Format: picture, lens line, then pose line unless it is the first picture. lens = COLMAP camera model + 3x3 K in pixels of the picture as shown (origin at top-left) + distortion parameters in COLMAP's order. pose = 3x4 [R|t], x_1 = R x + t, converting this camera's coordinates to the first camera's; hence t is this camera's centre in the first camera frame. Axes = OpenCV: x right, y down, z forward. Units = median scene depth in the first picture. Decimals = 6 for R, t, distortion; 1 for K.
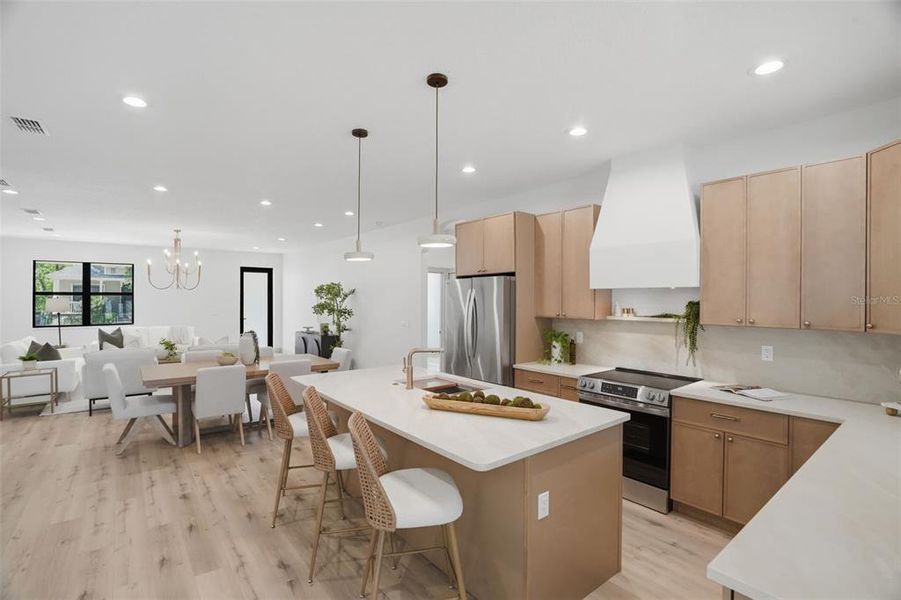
lens RADIAL K [[437.8, 0, 454.8], [0, 437.8, 295.8], [0, 0, 1]] dist [-0.063977, 0.023898]
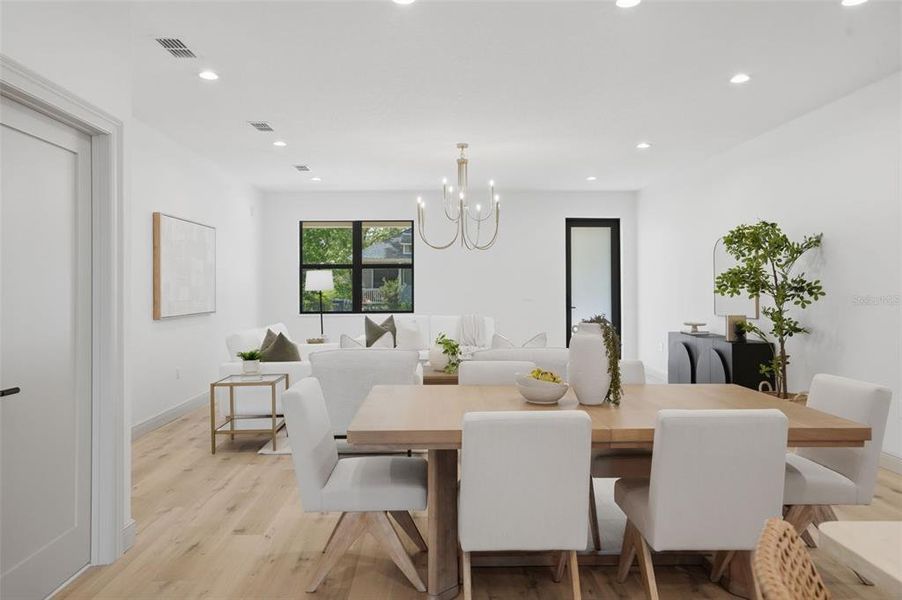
lens RADIAL K [[648.3, 0, 438.4], [0, 648.3, 281.5], [0, 0, 1]] dist [0.005366, 0.001155]
pose [[0.794588, -0.009493, -0.607075, -0.145914], [0.007188, 0.999955, -0.006229, 0.032037], [0.607106, 0.000586, 0.794620, 0.282606]]
